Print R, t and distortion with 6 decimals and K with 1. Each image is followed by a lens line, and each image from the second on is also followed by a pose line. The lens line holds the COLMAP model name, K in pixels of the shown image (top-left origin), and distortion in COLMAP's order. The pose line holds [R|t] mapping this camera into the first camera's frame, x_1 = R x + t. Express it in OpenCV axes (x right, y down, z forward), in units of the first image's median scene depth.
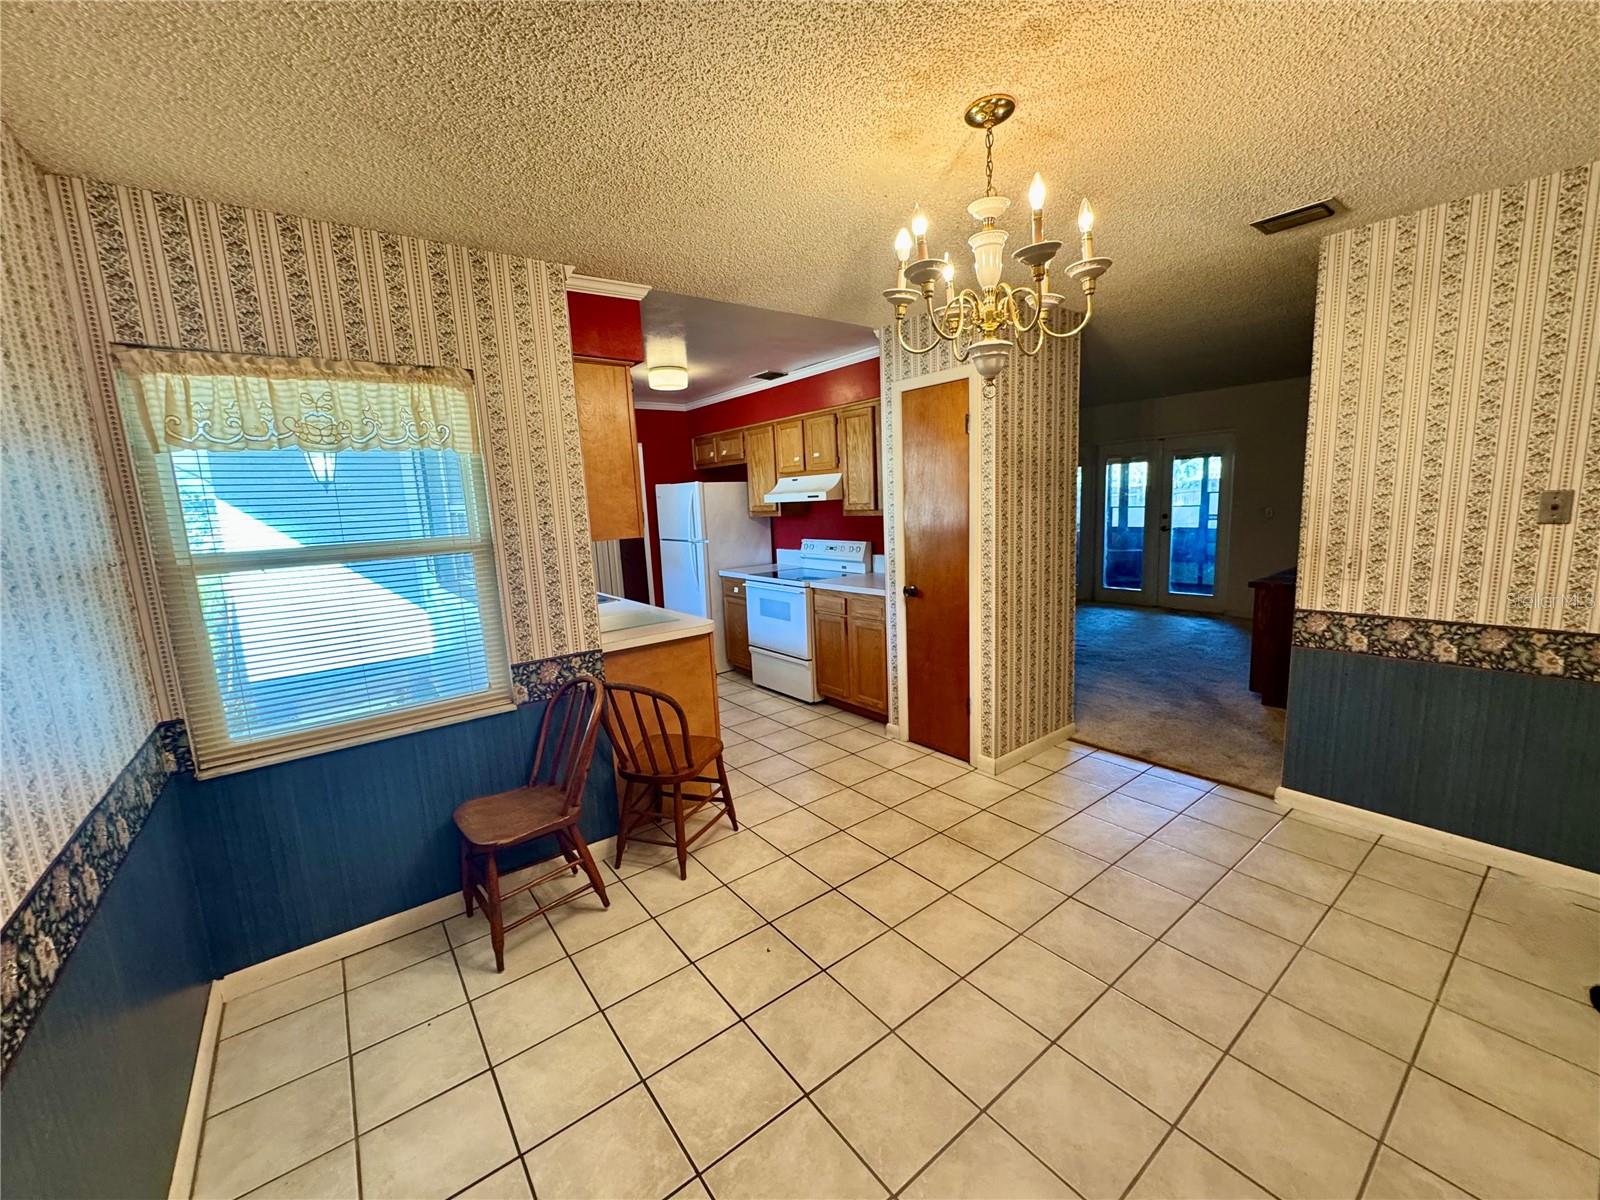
lens RADIAL K [[639.8, 0, 801.1], [0, 639.8, 596.6], [0, 0, 1]] dist [-0.000740, 0.000207]
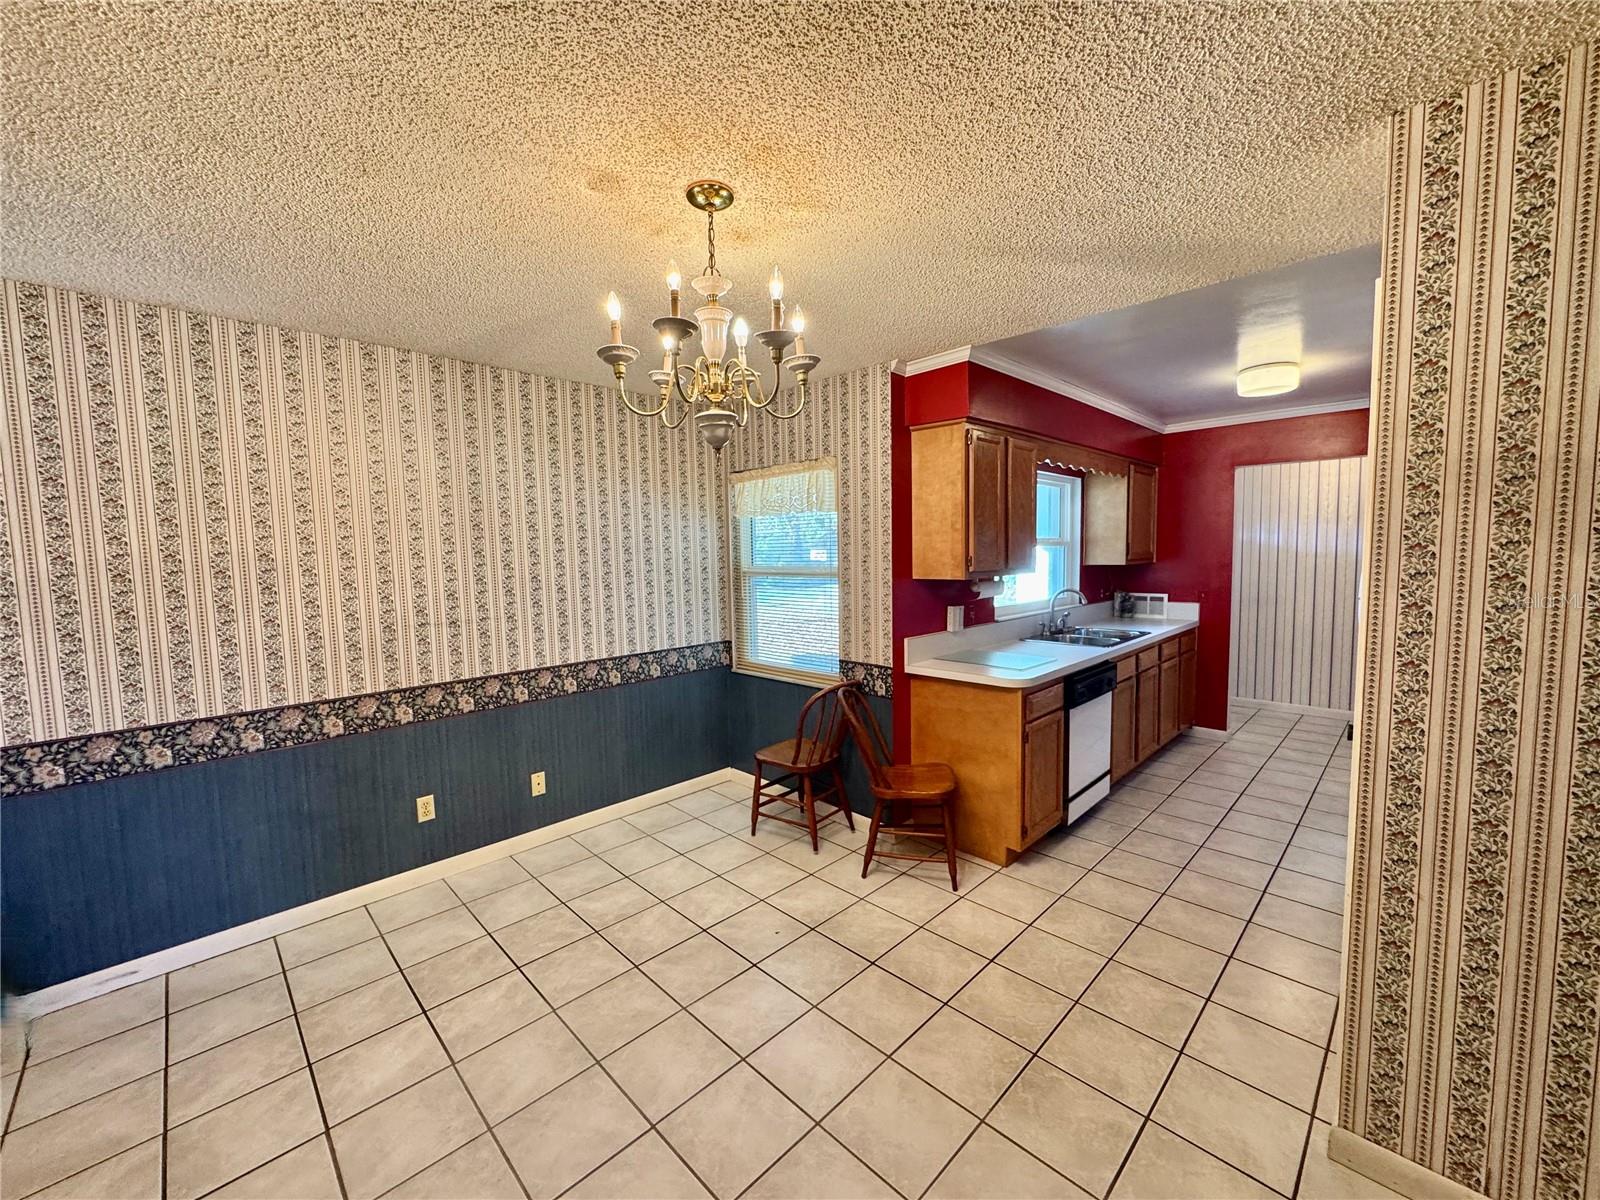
lens RADIAL K [[639.8, 0, 803.6], [0, 639.8, 601.0], [0, 0, 1]] dist [-0.000740, 0.000207]
pose [[0.133586, 0.120751, -0.983653, 0.929706], [-0.146606, 0.984037, 0.100888, -0.153339], [0.980133, 0.130732, 0.149156, 0.709711]]
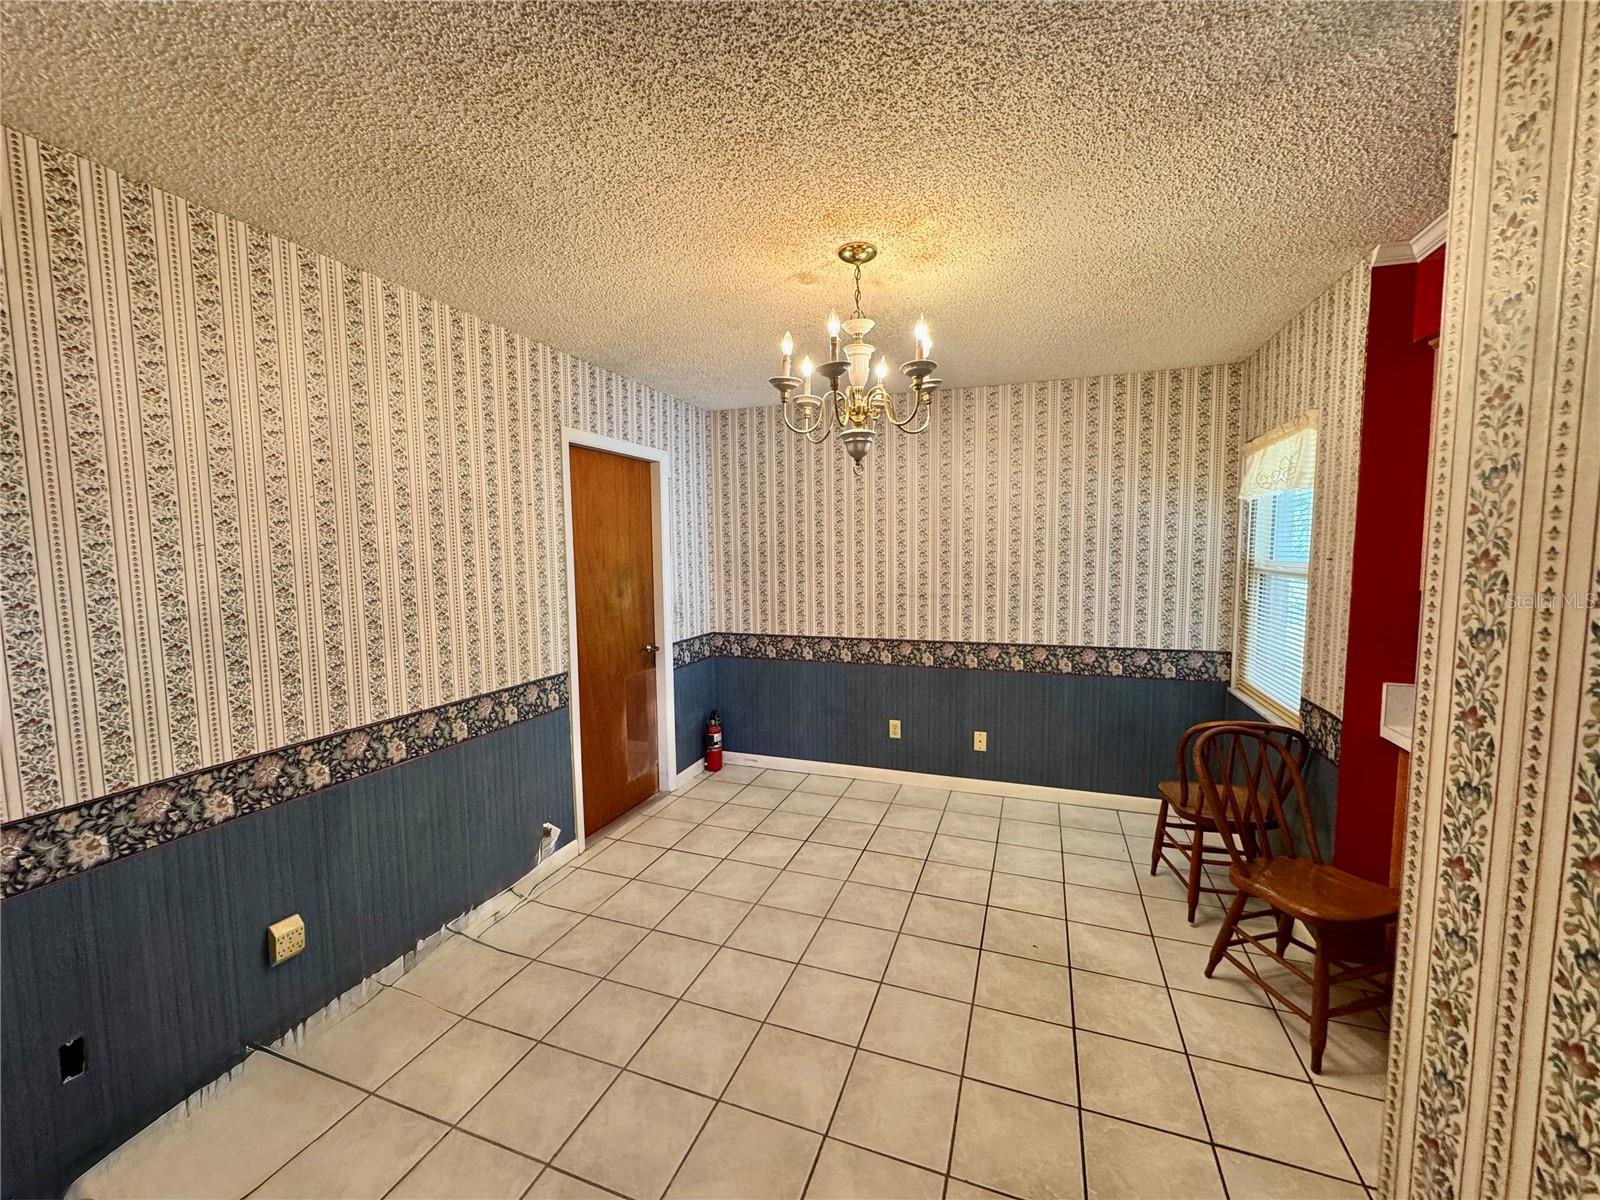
lens RADIAL K [[639.8, 0, 795.6], [0, 639.8, 602.1], [0, 0, 1]] dist [-0.000740, 0.000207]
pose [[-0.846449, 0.098693, -0.523243, 0.741444], [-0.038146, 0.968908, 0.244464, -0.255021], [0.531101, 0.226886, -0.816367, 1.390161]]
